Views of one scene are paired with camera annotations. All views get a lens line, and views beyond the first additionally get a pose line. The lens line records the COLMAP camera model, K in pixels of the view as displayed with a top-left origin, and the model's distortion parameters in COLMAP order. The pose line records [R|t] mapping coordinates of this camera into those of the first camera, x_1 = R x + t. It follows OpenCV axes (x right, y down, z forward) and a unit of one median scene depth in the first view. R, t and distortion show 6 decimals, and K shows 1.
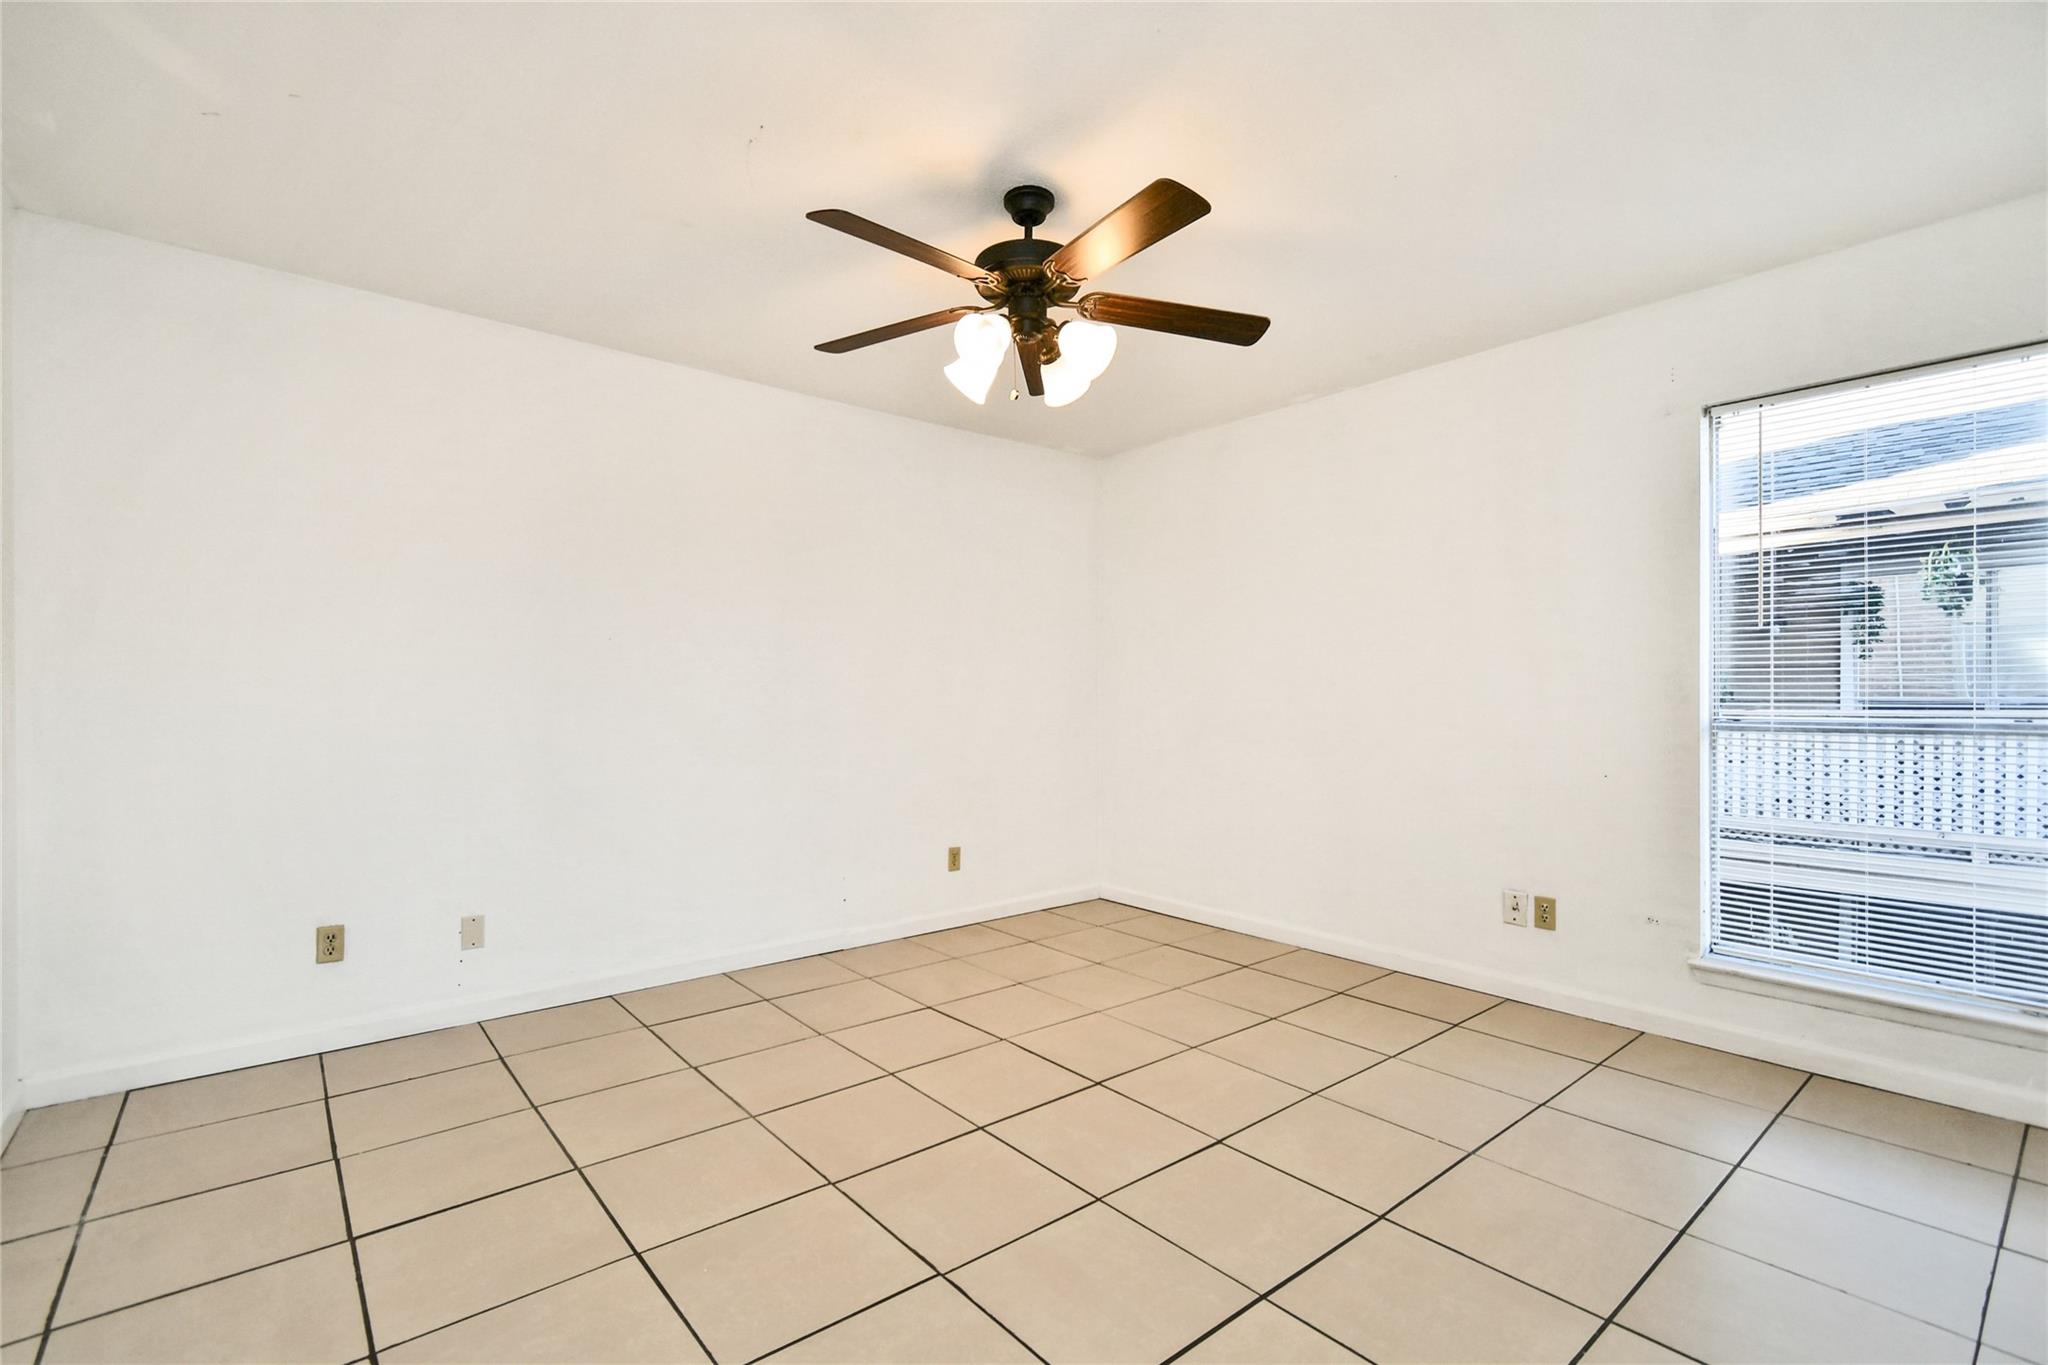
lens RADIAL K [[918.8, 0, 1025.9], [0, 918.8, 700.7], [0, 0, 1]] dist [0.004815, -0.002530]
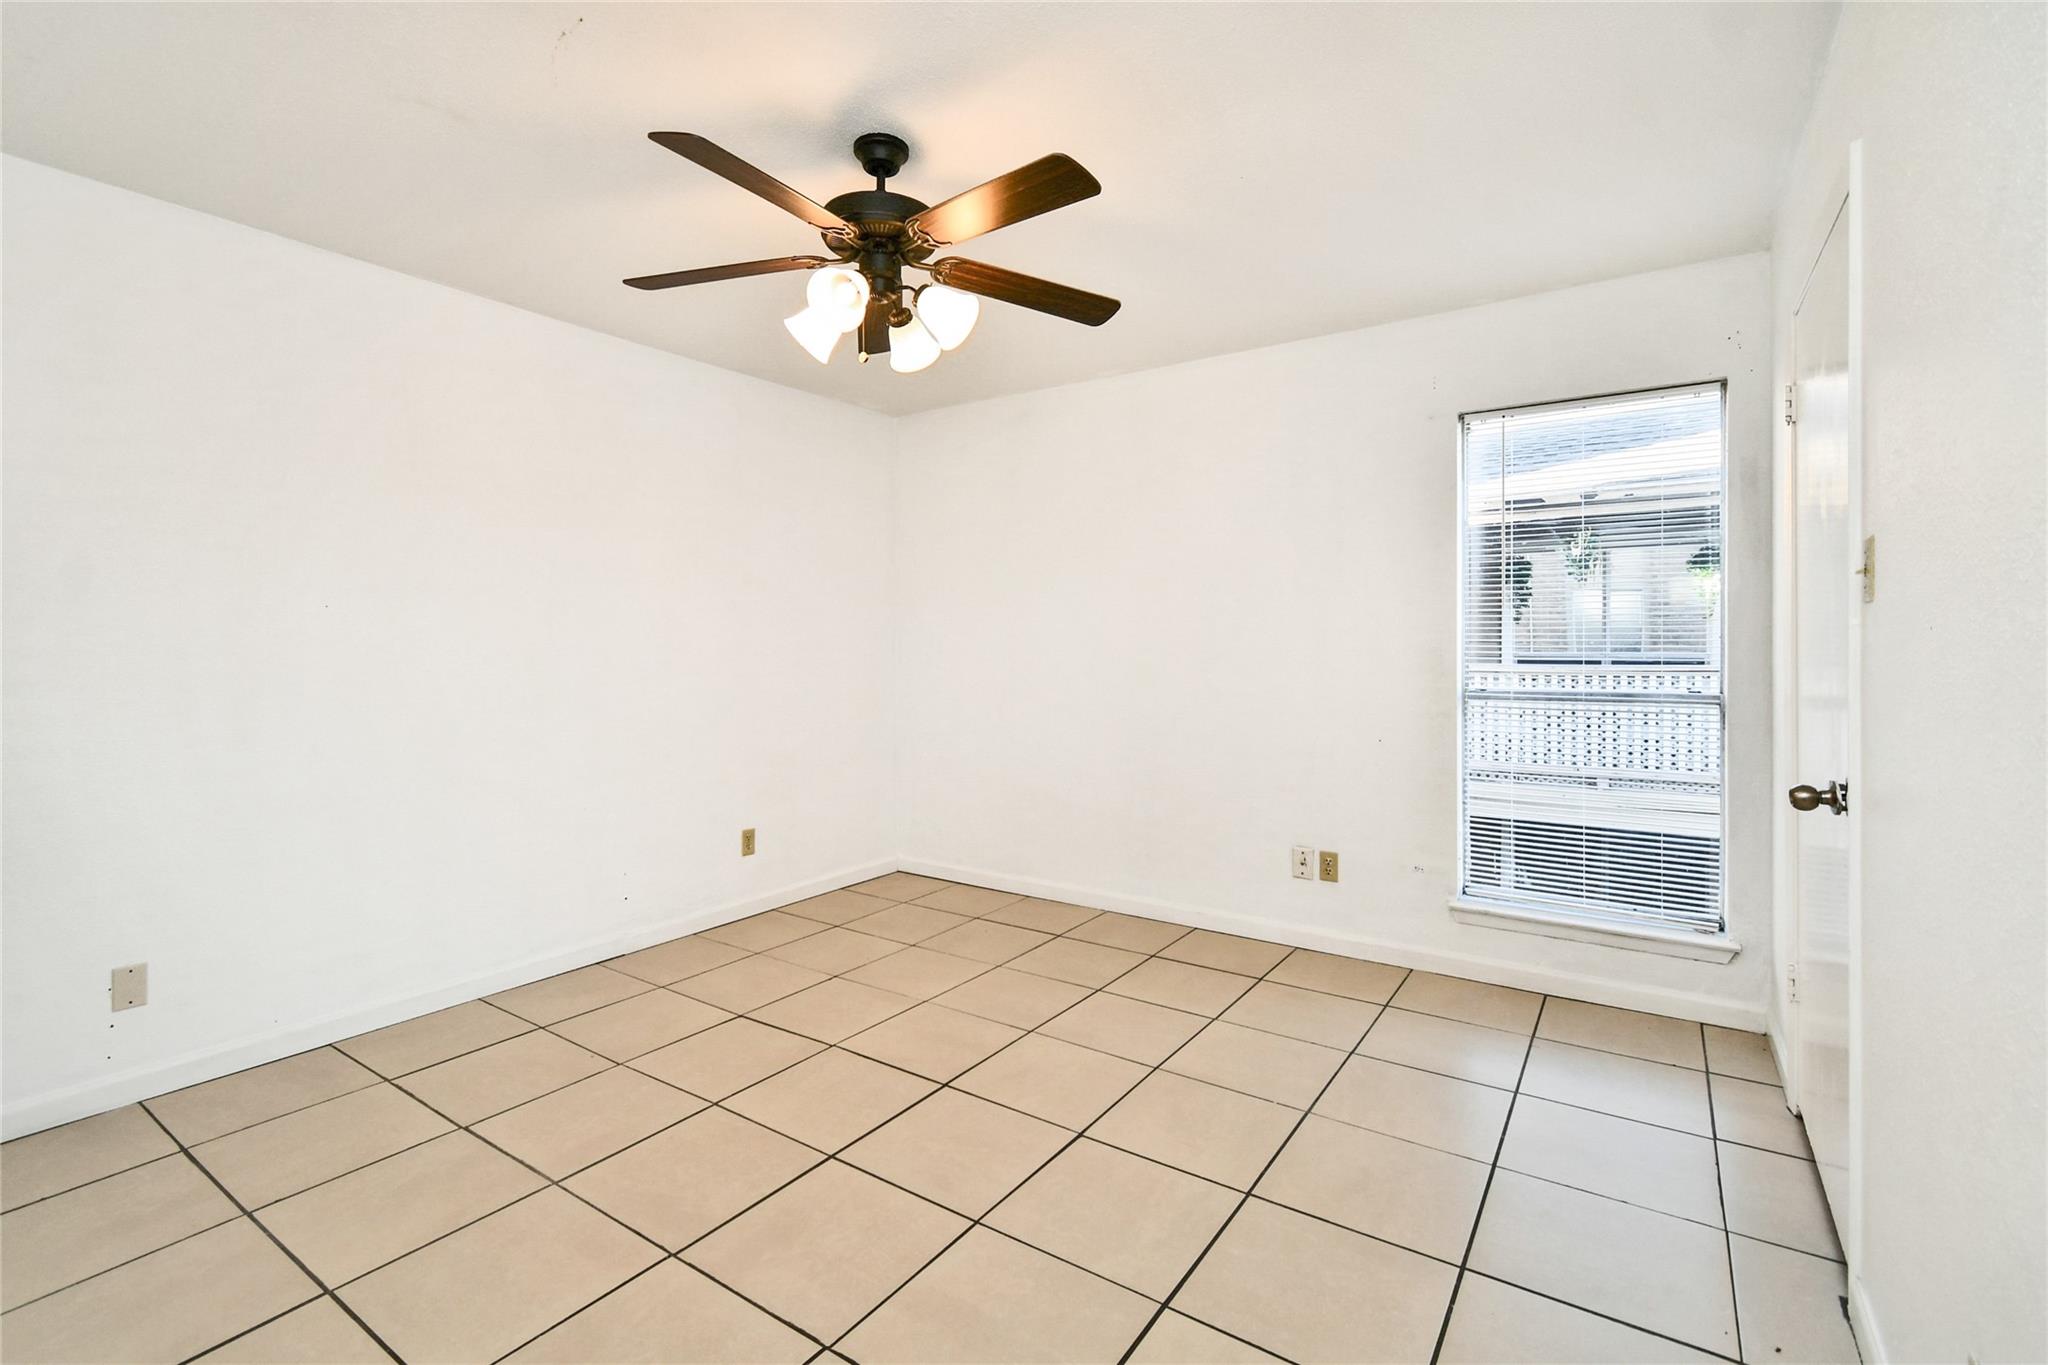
lens RADIAL K [[918.8, 0, 1017.0], [0, 918.8, 649.1], [0, 0, 1]] dist [0.004815, -0.002530]
pose [[0.962773, -0.003224, 0.270293, -0.095438], [0.001907, 0.999985, 0.005137, -0.036994], [-0.270306, -0.004430, 0.962764, 0.057238]]
